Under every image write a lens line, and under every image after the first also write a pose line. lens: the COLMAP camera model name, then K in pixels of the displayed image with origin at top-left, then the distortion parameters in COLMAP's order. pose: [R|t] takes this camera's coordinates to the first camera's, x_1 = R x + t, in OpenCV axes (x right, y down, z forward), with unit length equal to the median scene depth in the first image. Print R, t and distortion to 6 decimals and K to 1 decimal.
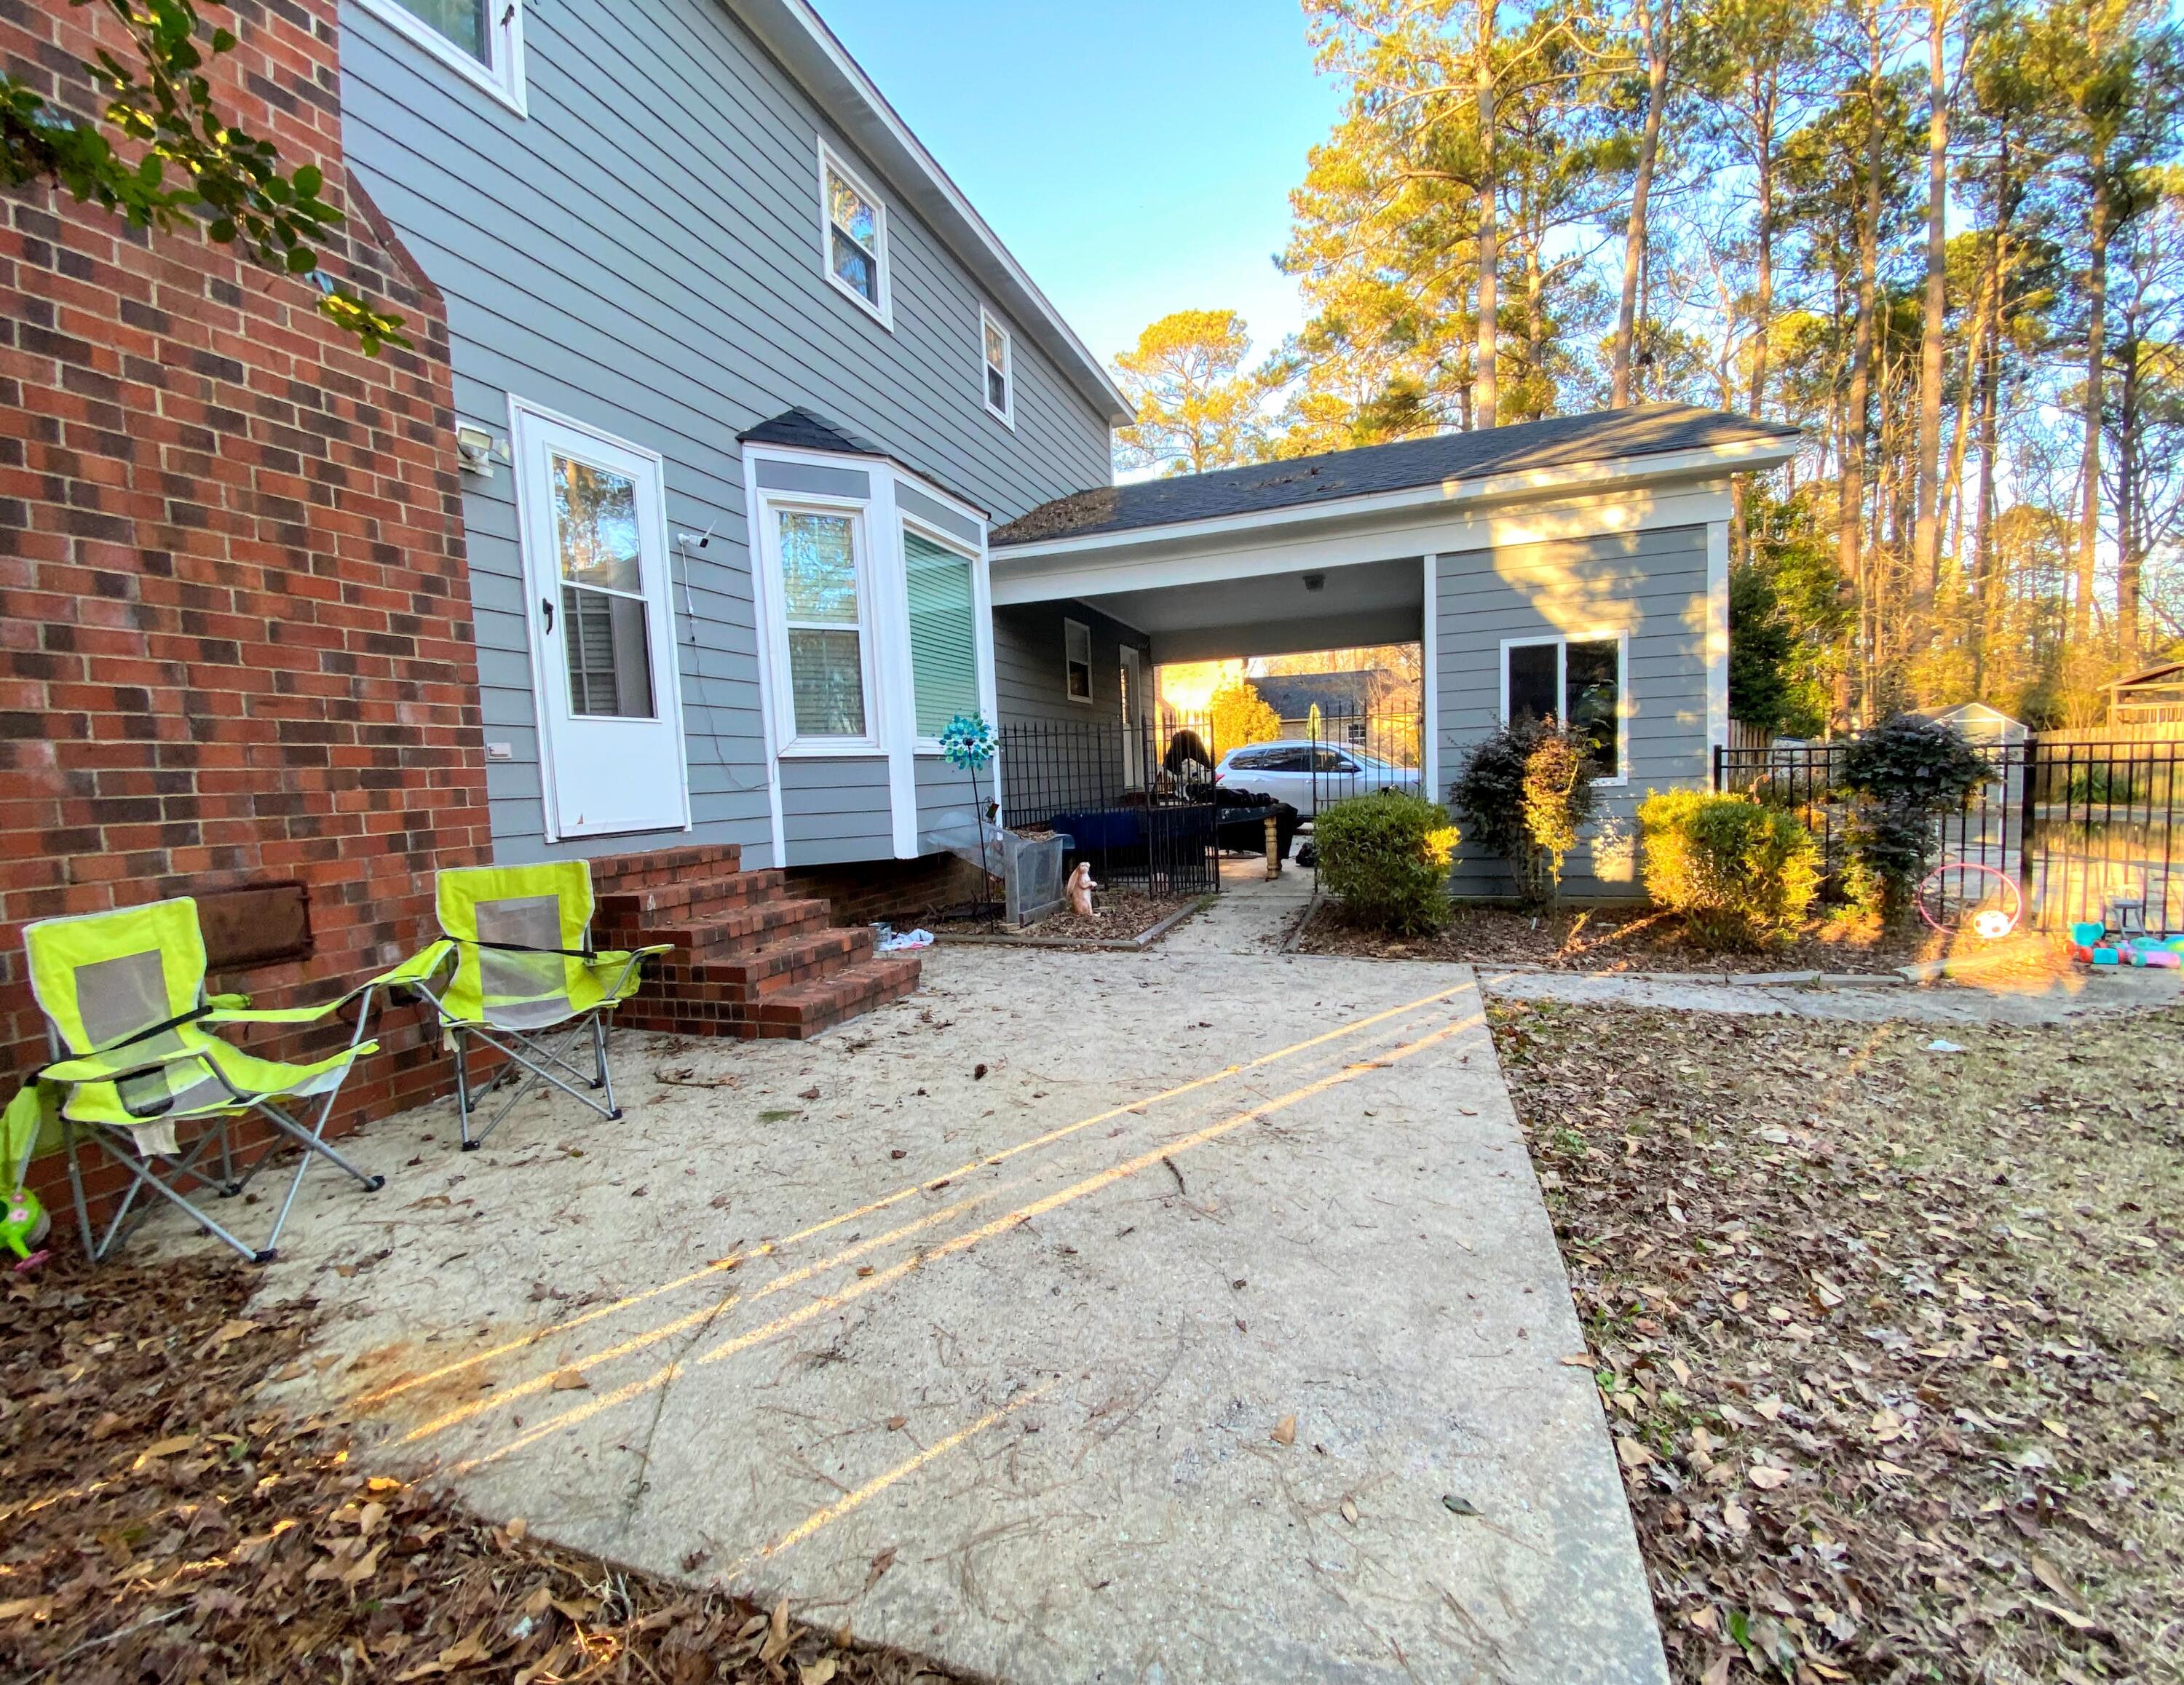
lens RADIAL K [[934.0, 0, 1155.7], [0, 934.0, 849.9], [0, 0, 1]] dist [0.001672, -0.000092]
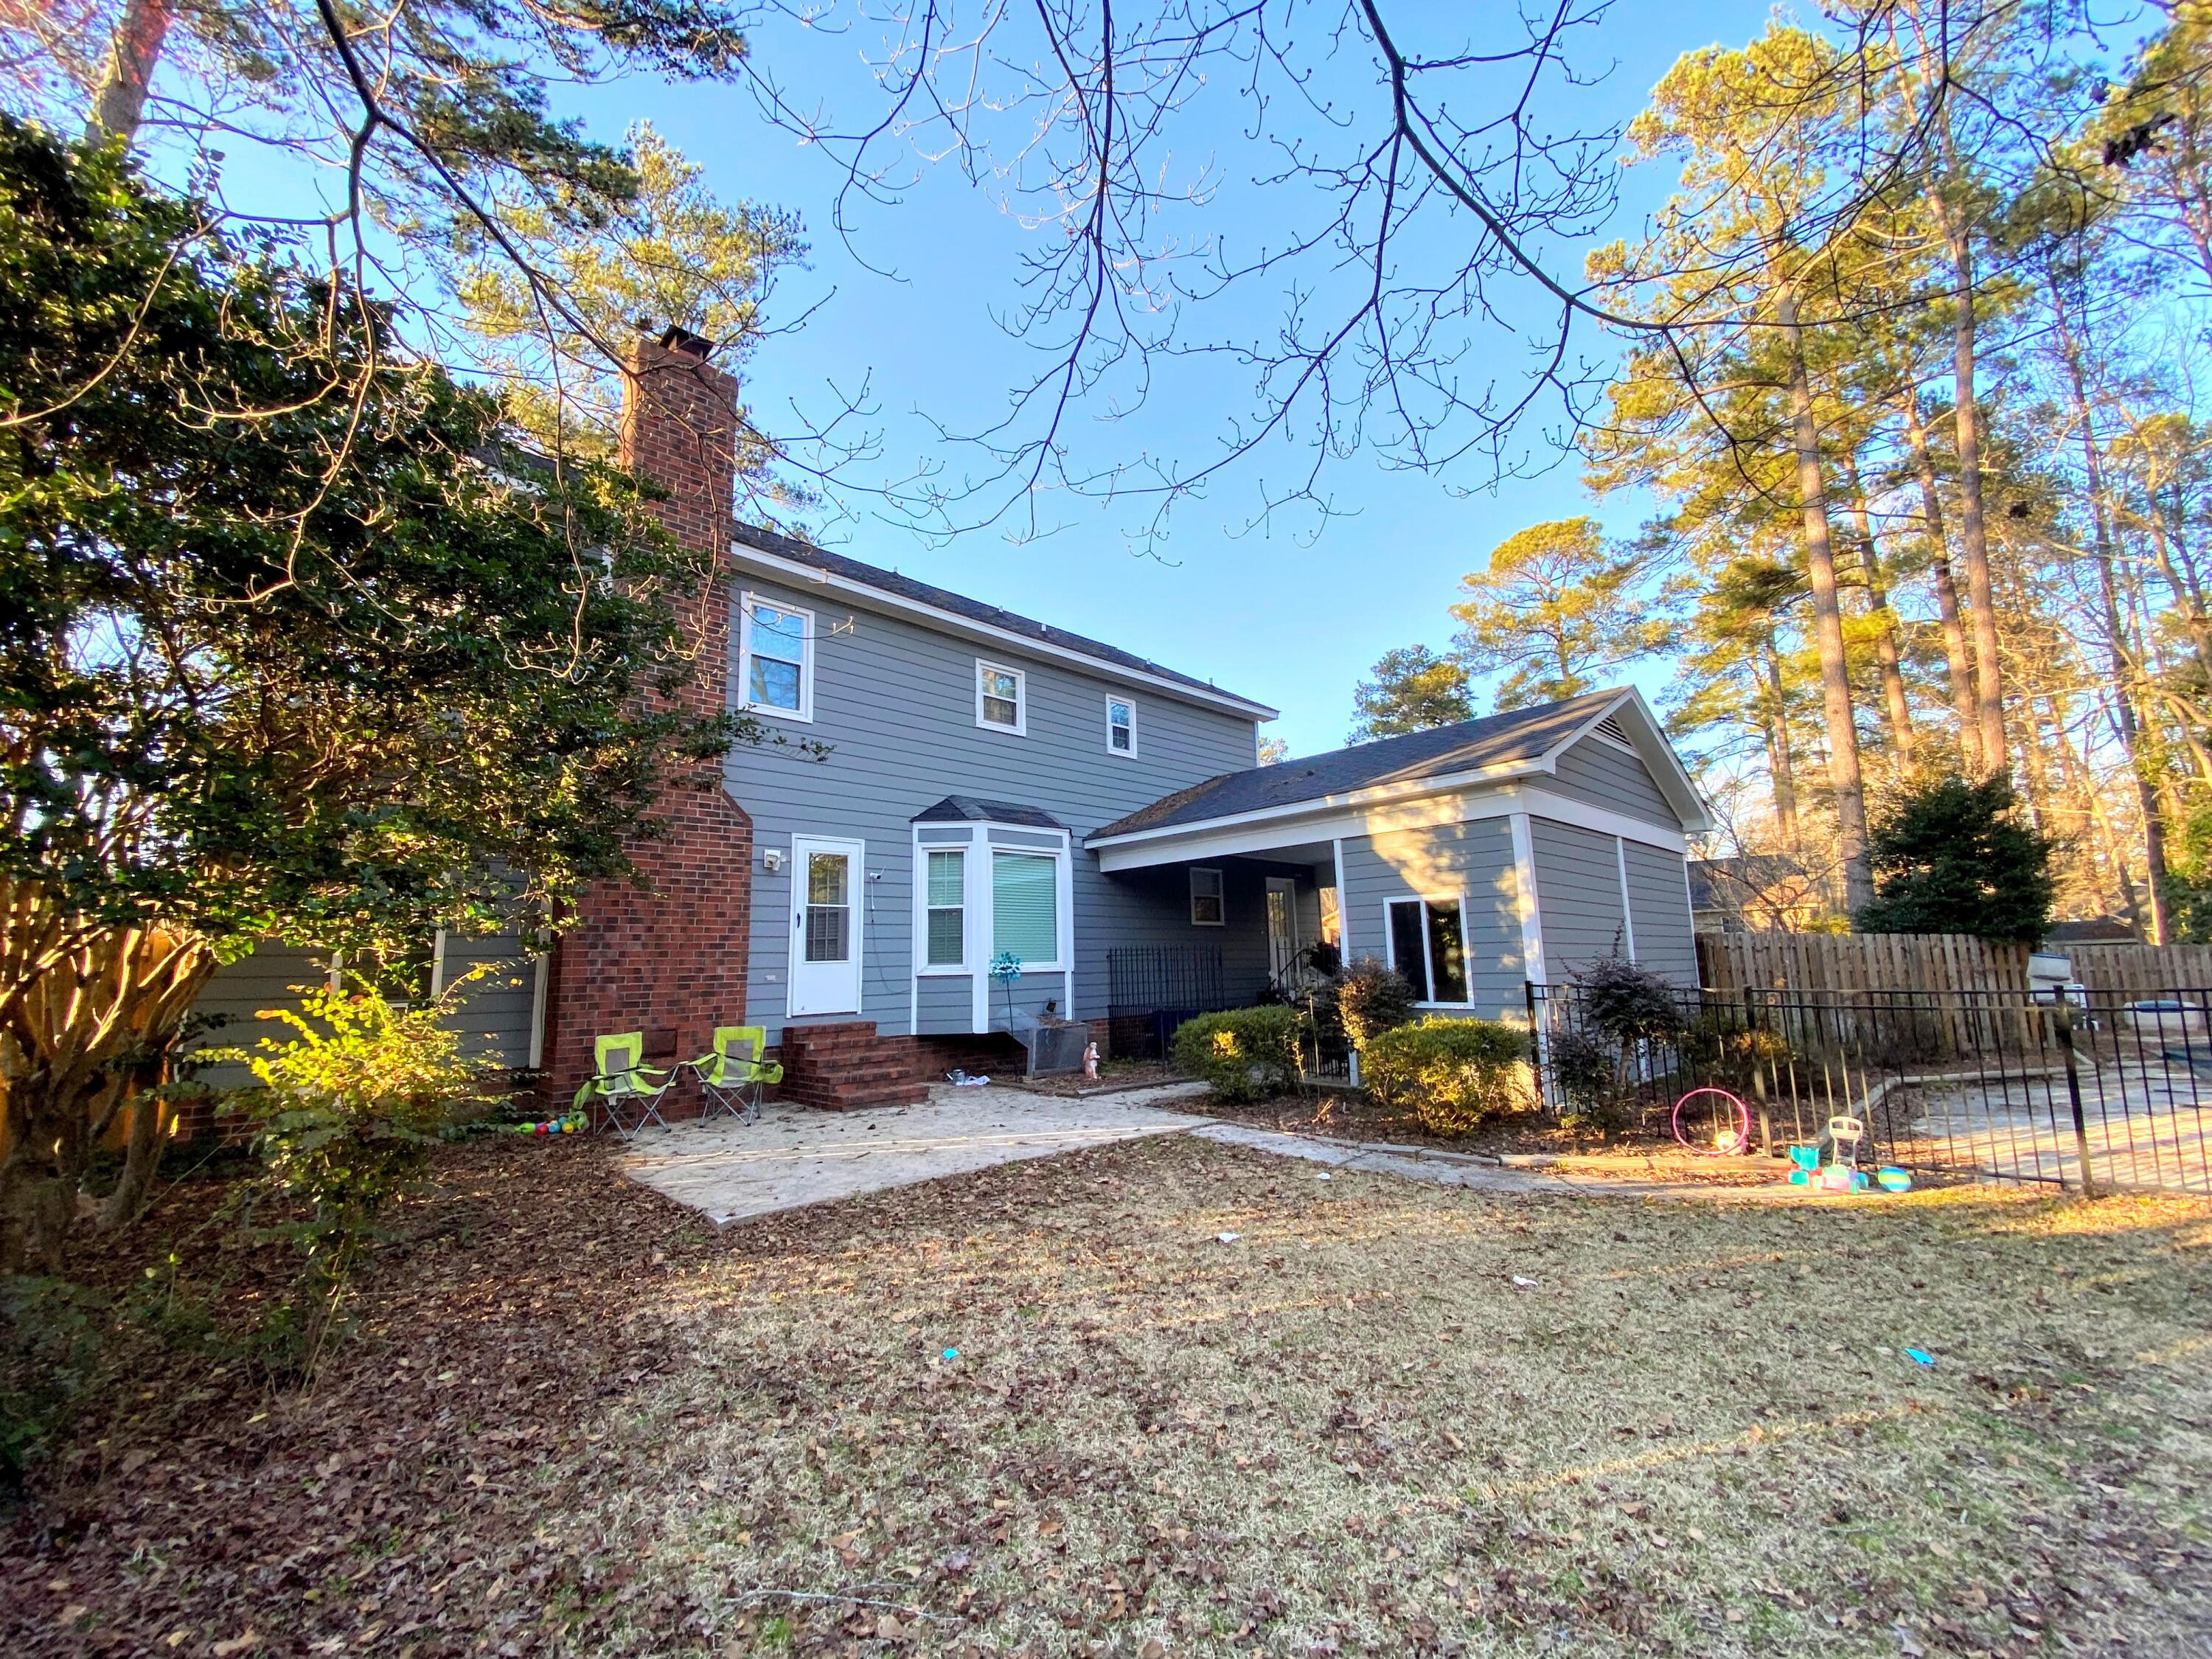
lens RADIAL K [[886.4, 0, 1106.0], [0, 886.4, 829.5], [0, 0, 1]] dist [-0.001900, -0.010836]
pose [[0.870269, -0.046834, -0.490345, 0.855840], [-0.058221, 0.978711, -0.196811, -0.056832], [0.489124, 0.199827, 0.849015, -0.434538]]
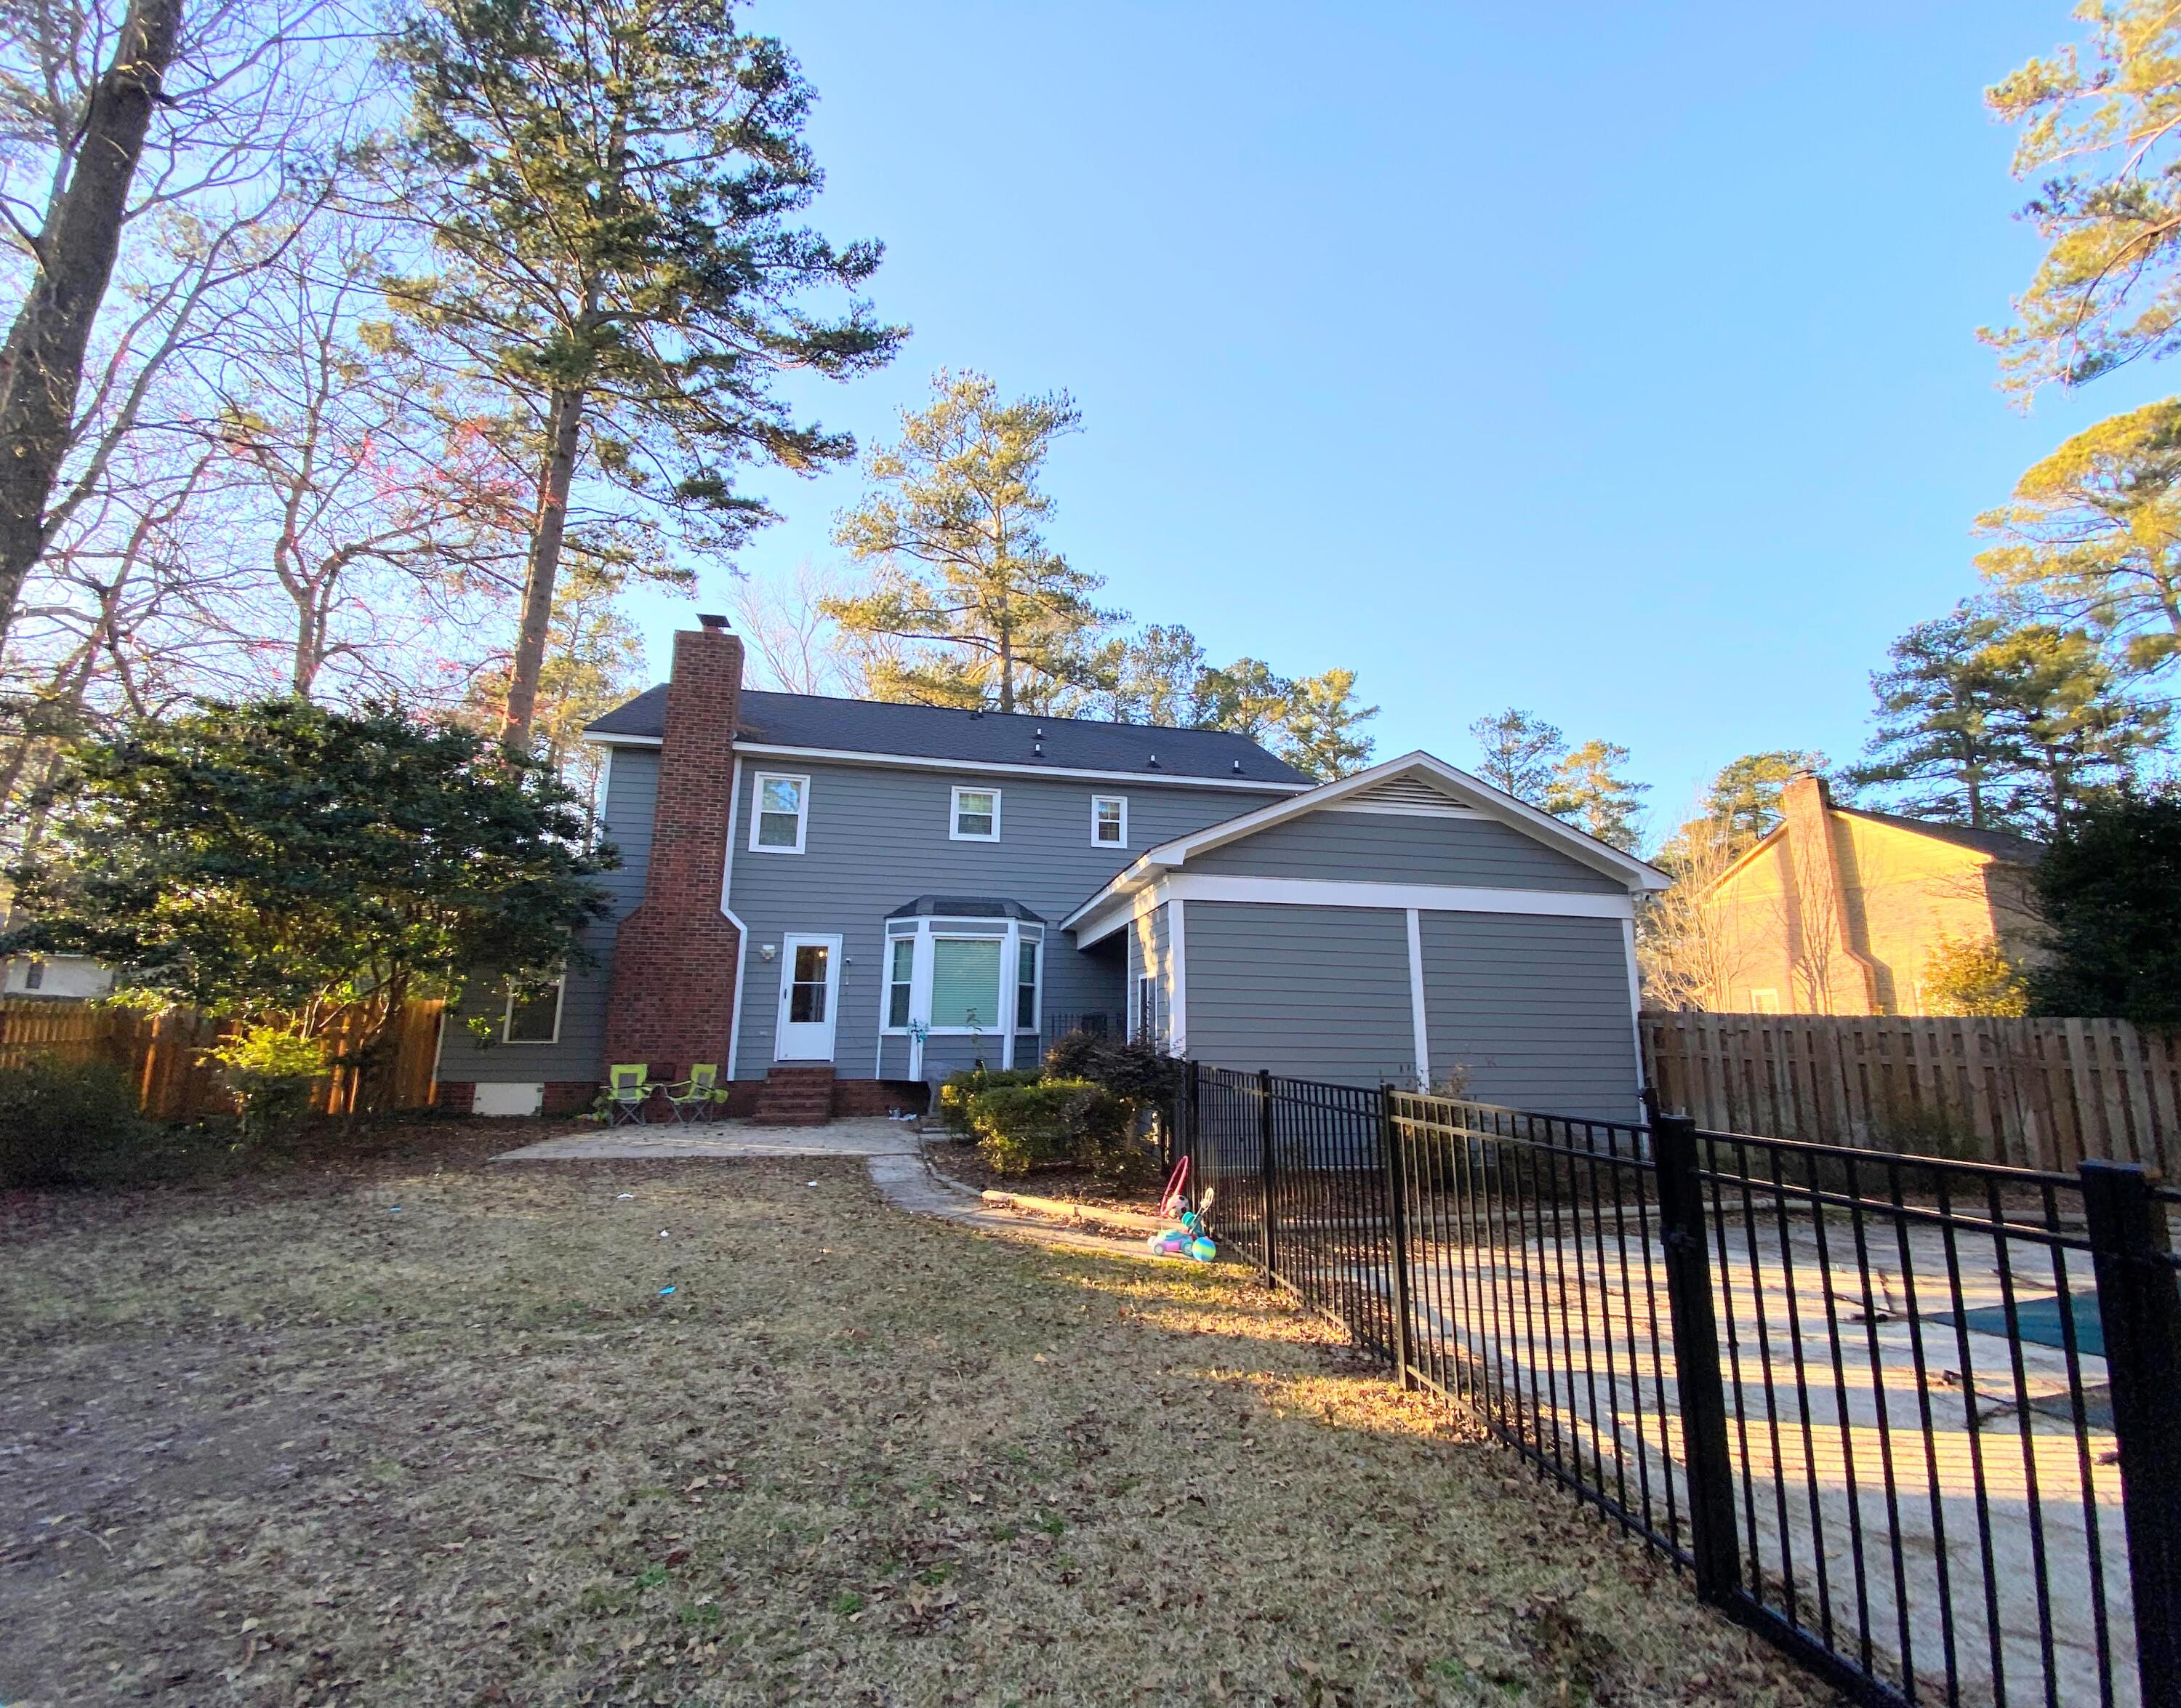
lens RADIAL K [[887.0, 0, 1090.5], [0, 887.0, 854.0], [0, 0, 1]] dist [-0.000152, -0.000073]
pose [[0.495284, -0.126115, -0.859528, 2.049798], [-0.098078, 0.974964, -0.199567, -0.154820], [0.863177, 0.183143, 0.470515, 0.251959]]
